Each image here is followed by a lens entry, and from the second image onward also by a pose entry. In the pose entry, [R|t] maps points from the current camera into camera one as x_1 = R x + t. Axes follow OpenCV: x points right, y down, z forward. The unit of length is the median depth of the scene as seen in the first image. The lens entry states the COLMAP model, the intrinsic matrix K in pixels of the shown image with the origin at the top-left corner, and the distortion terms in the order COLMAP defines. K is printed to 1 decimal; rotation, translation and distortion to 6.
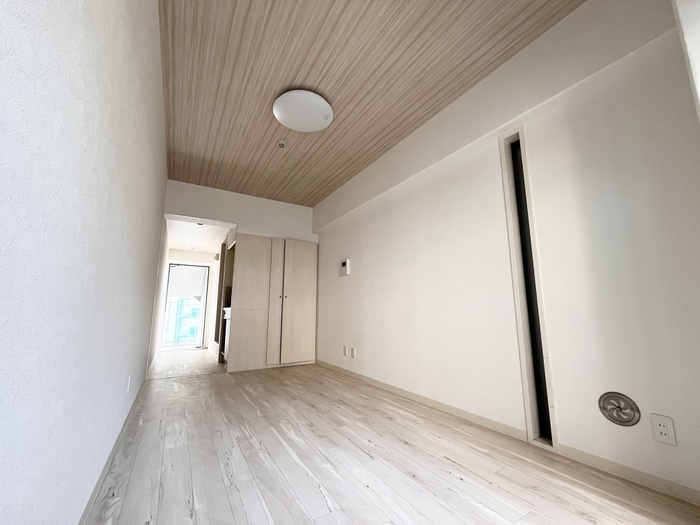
lens RADIAL K [[283.0, 0, 345.1], [0, 283.0, 265.9], [0, 0, 1]] dist [0.000110, 0.000066]
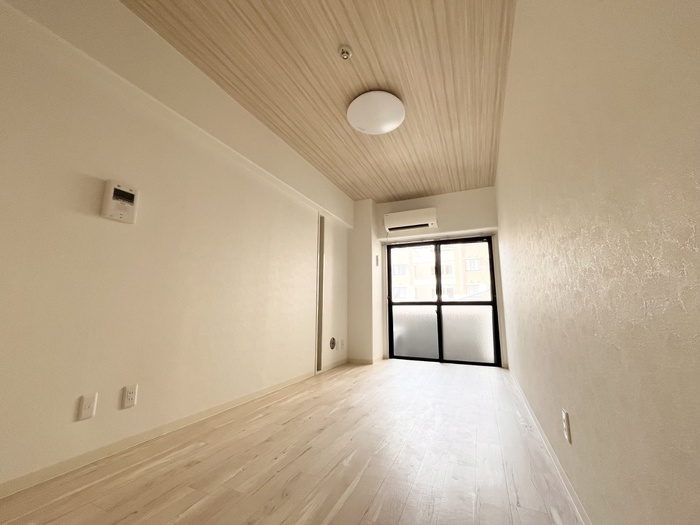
lens RADIAL K [[280.8, 0, 350.0], [0, 280.8, 262.5], [0, 0, 1]] dist [-0.000685, -0.000155]
pose [[-0.568789, 0.142634, 0.810021, -0.826771], [-0.125488, 0.958268, -0.256855, 0.251803], [-0.812854, -0.247745, -0.527153, 1.444128]]
